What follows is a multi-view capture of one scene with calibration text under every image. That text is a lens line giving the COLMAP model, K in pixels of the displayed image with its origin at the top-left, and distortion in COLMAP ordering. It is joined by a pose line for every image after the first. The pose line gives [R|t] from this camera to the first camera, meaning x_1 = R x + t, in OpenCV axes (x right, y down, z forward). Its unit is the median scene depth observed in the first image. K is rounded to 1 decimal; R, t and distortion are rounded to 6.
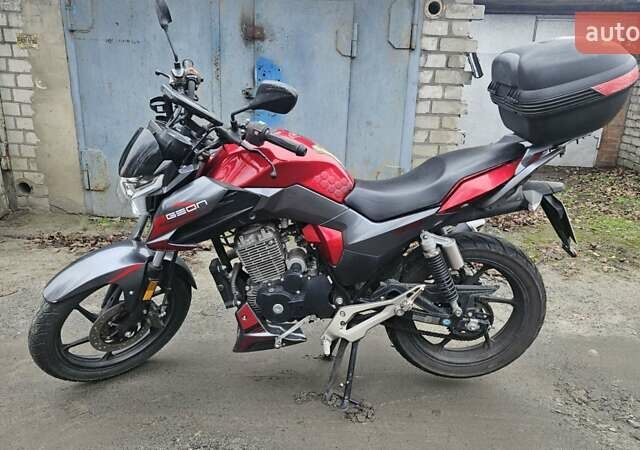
lens RADIAL K [[537.1, 0, 321.0], [0, 537.1, 227.0], [0, 0, 1]] dist [0.075632, -0.056676]
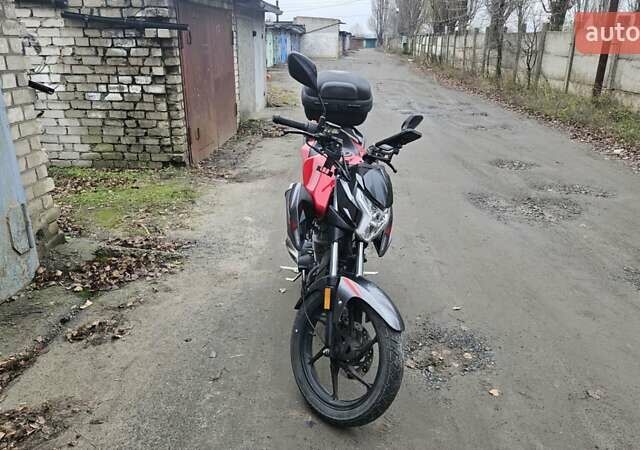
lens RADIAL K [[537.1, 0, 320.2], [0, 537.1, 225.5], [0, 0, 1]] dist [0.075632, -0.056676]
pose [[-0.016493, -0.353148, 0.935422, -0.741902], [0.294416, 0.892357, 0.342080, -0.253951], [-0.955535, 0.281045, 0.089255, 0.495086]]
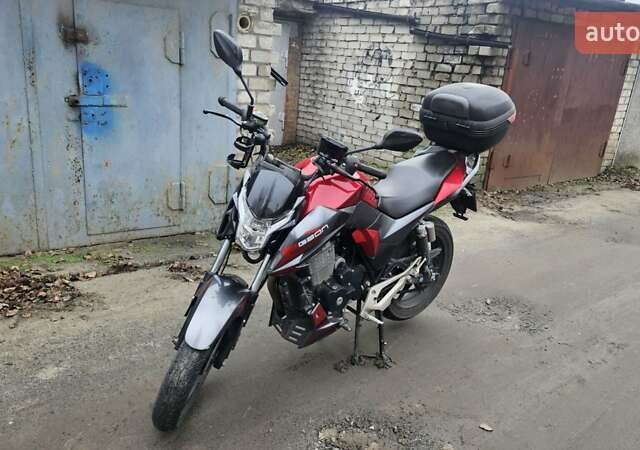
lens RADIAL K [[537.1, 0, 320.2], [0, 537.1, 228.3], [0, 0, 1]] dist [0.075632, -0.056676]
pose [[0.754087, -0.175301, 0.632947, -0.453664], [0.140982, 0.984461, 0.104692, -0.077996], [-0.641464, 0.010287, 0.767084, 0.039264]]
